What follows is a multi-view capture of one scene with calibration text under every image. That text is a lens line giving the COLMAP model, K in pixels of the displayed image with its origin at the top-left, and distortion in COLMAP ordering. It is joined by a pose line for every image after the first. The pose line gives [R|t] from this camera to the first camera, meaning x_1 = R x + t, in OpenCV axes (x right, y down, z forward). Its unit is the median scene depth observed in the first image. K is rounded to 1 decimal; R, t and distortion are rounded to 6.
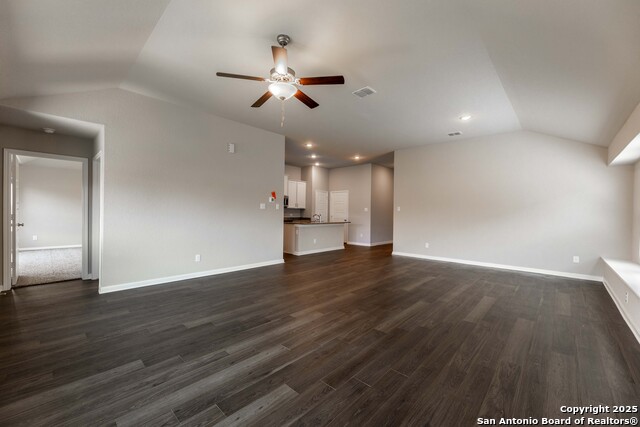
lens RADIAL K [[257.4, 0, 317.4], [0, 257.4, 213.4], [0, 0, 1]] dist [0.002014, -0.000010]
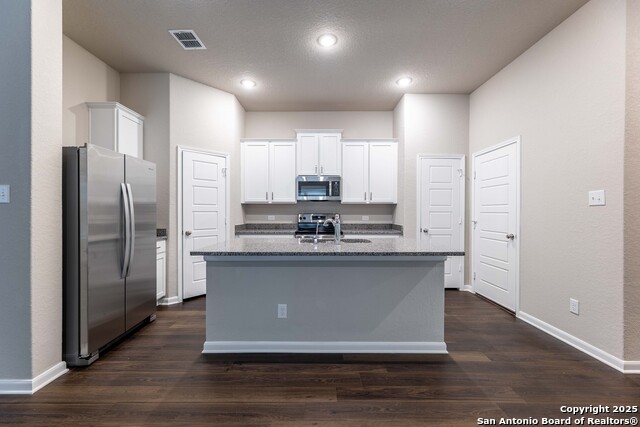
lens RADIAL K [[257.4, 0, 320.0], [0, 257.4, 211.8], [0, 0, 1]] dist [0.002014, -0.000010]
pose [[0.685541, -0.015929, -0.727860, 0.287825], [0.012156, 0.999872, -0.010432, -0.002649], [0.727932, -0.001697, 0.685647, 1.023662]]
